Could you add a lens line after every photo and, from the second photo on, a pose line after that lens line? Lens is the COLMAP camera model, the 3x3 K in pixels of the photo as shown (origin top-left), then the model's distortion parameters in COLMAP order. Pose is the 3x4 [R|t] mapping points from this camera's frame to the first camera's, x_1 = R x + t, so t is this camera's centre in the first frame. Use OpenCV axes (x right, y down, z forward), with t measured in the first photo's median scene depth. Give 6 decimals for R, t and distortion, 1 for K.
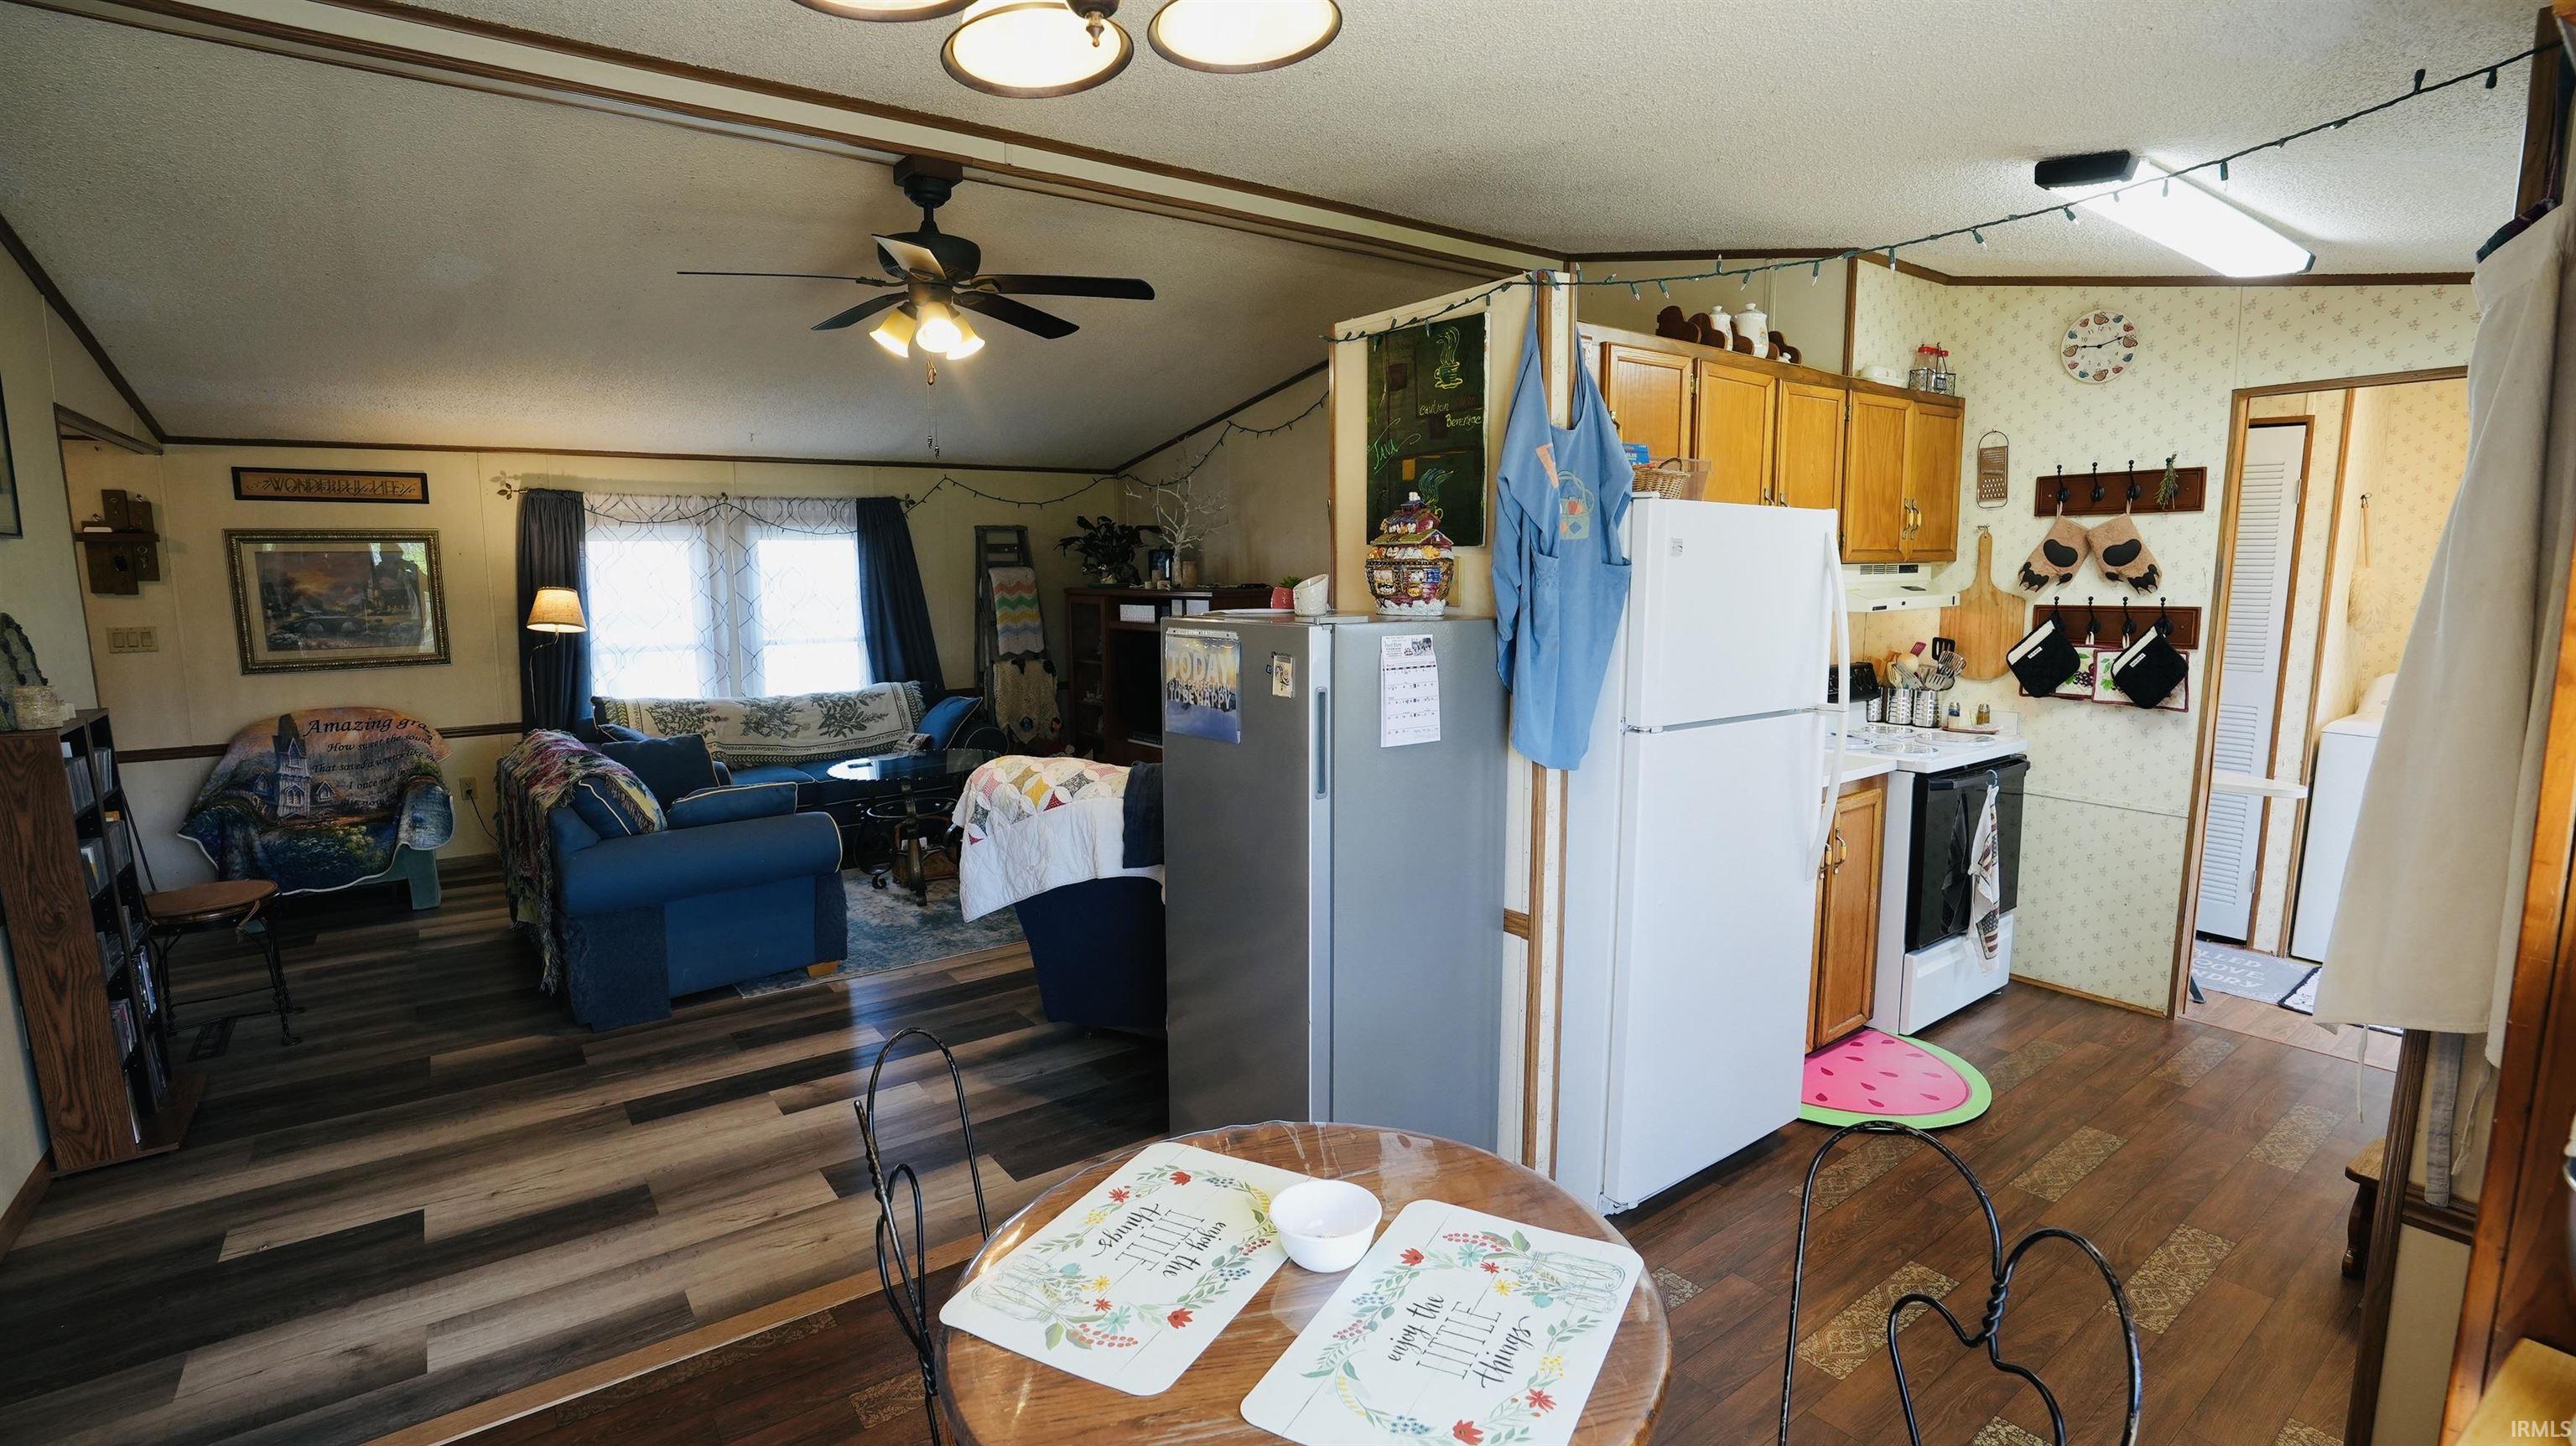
lens RADIAL K [[1169.5, 0, 1288.0], [0, 1169.5, 723.0], [0, 0, 1]] dist [-0.061662, -0.000054]
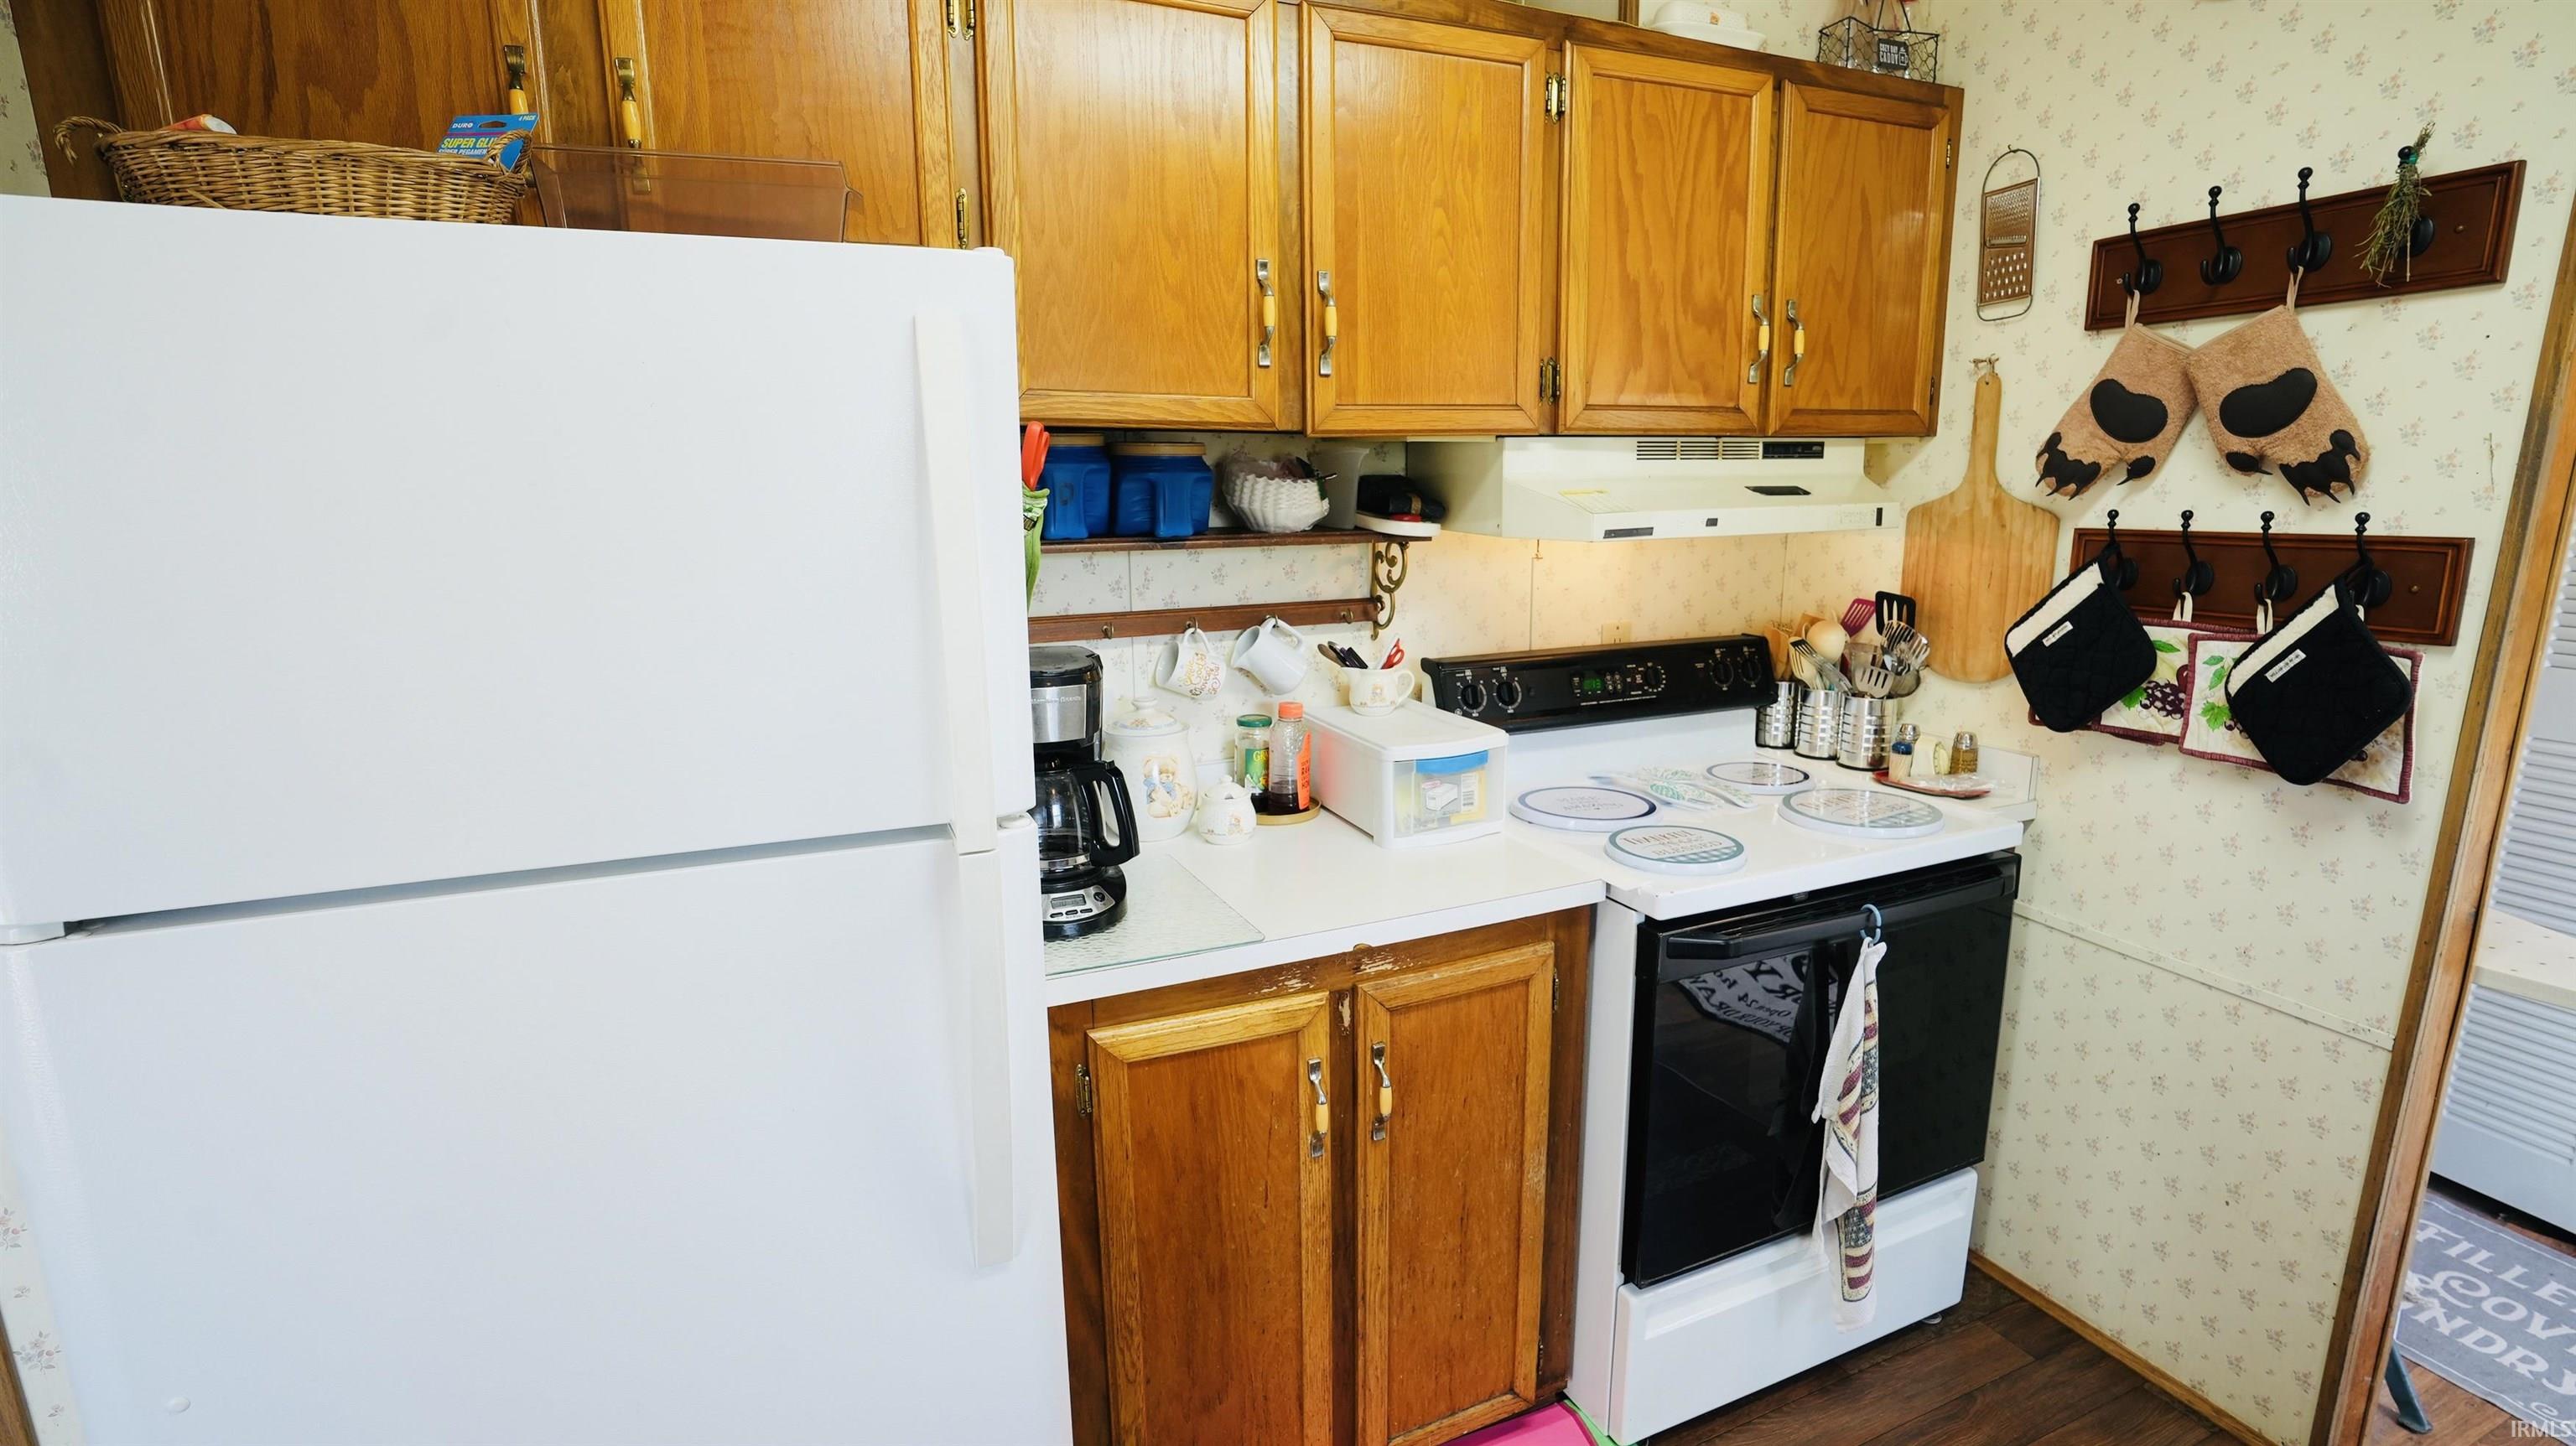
lens RADIAL K [[1196.3, 0, 1288.0], [0, 1196.3, 723.0], [0, 0, 1]] dist [-0.065185, 0.017901]
pose [[0.977664, 0.038539, -0.206612, 0.466341], [-0.023247, 0.996841, 0.075938, -0.056157], [0.208886, -0.069439, 0.975472, 0.492663]]
